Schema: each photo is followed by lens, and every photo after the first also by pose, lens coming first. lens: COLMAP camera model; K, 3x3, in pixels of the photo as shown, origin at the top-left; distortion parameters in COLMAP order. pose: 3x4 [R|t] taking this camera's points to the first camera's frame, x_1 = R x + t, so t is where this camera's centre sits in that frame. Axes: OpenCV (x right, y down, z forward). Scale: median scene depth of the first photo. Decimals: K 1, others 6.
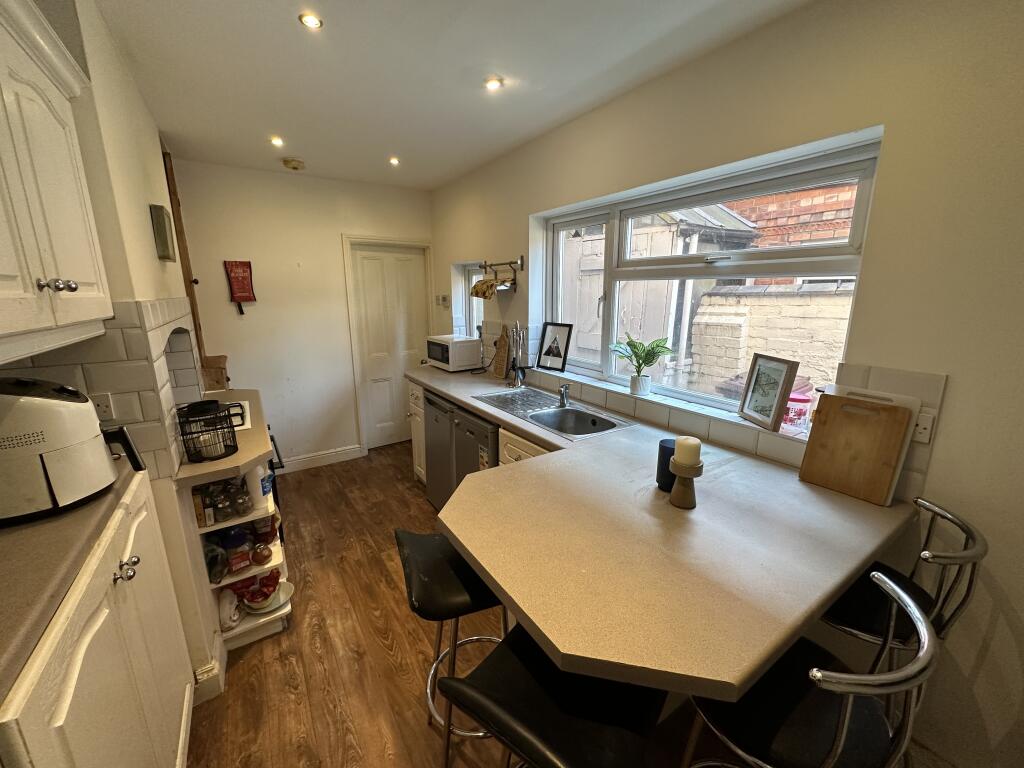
lens RADIAL K [[408.8, 0, 509.8], [0, 408.8, 381.7], [0, 0, 1]] dist [-0.002690, 0.000410]
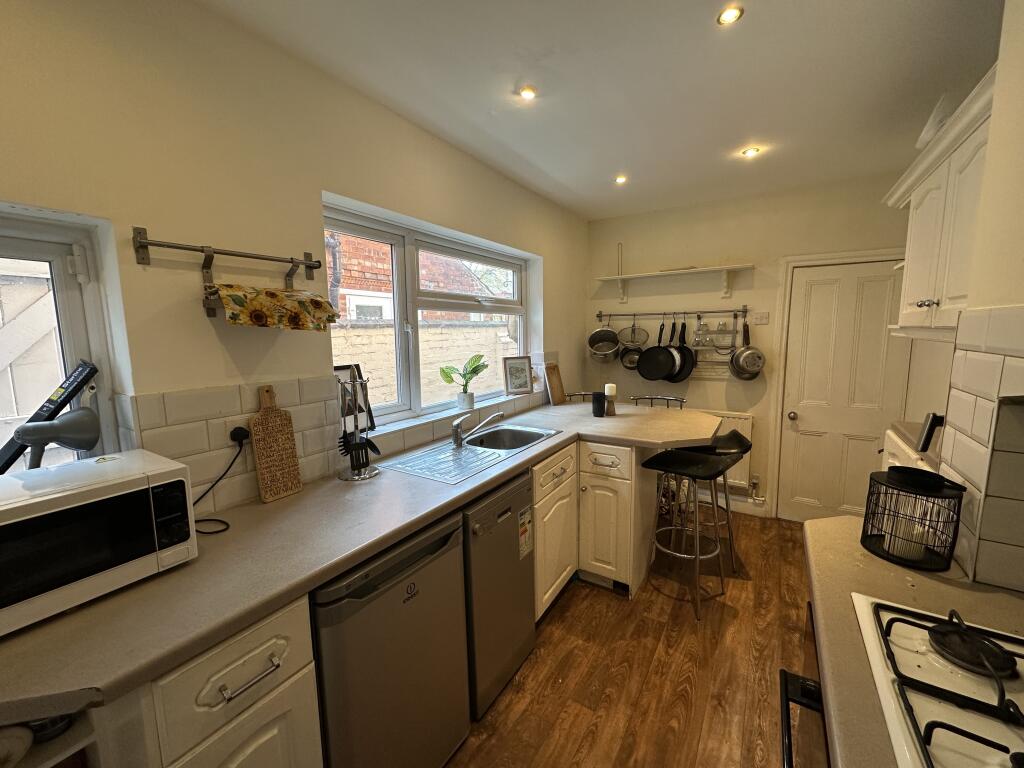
lens RADIAL K [[408.8, 0, 513.2], [0, 408.8, 382.3], [0, 0, 1]] dist [-0.002690, 0.000410]
pose [[-0.410037, -0.107917, 0.905662, -0.868031], [0.208576, 0.955567, 0.208296, -0.284823], [-0.887900, 0.274308, -0.369309, 1.445155]]
